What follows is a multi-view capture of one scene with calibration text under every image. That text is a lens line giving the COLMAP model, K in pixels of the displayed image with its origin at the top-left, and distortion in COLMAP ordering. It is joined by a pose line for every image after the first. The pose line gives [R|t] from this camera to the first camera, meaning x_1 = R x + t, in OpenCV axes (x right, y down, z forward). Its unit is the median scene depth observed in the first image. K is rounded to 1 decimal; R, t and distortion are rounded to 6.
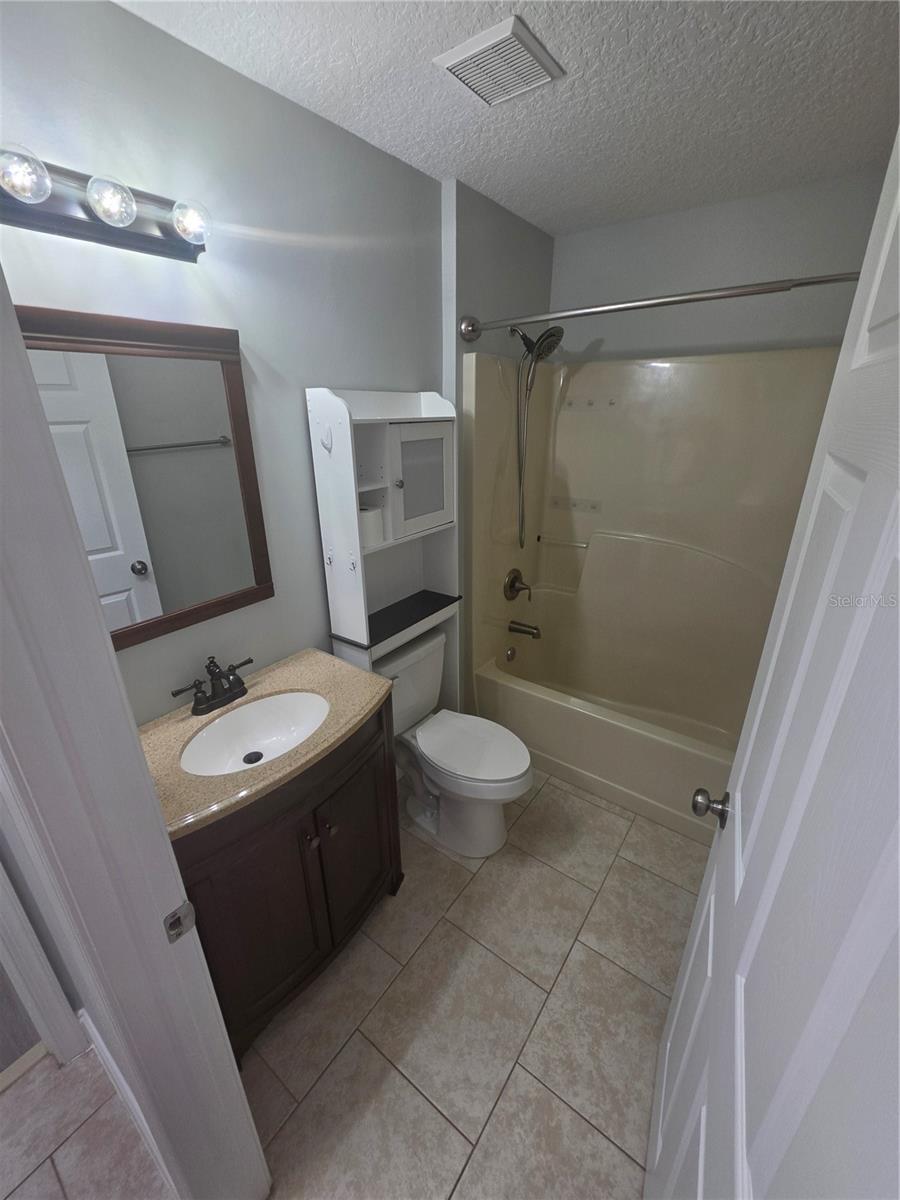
lens RADIAL K [[482.0, 0, 447.1], [0, 482.0, 600.3], [0, 0, 1]] dist [0.000749, -0.000788]
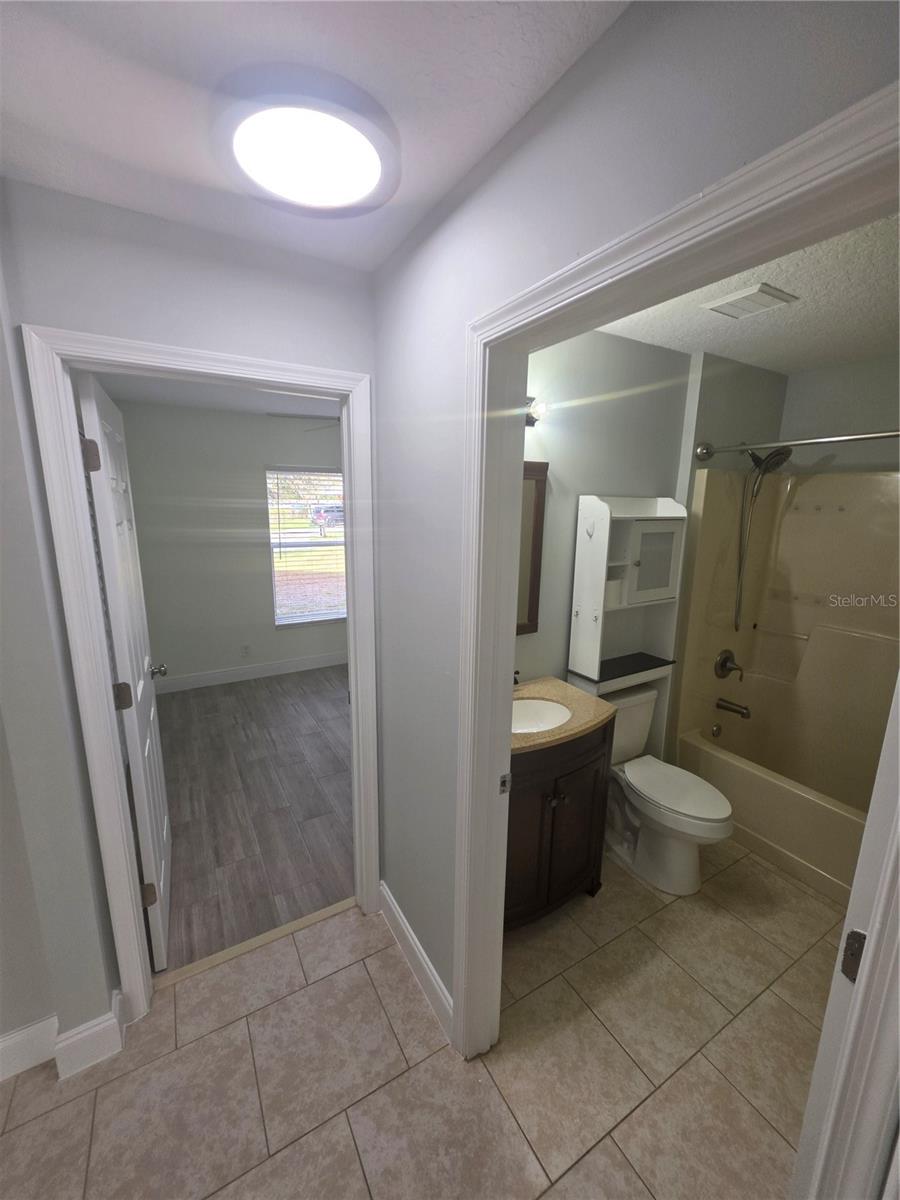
lens RADIAL K [[482.0, 0, 449.5], [0, 482.0, 597.9], [0, 0, 1]] dist [0.000749, -0.000788]
pose [[0.921579, 0.100573, -0.374936, -0.062947], [-0.166094, 0.975140, -0.146679, 0.126294], [0.350863, 0.197451, 0.915373, -0.363316]]
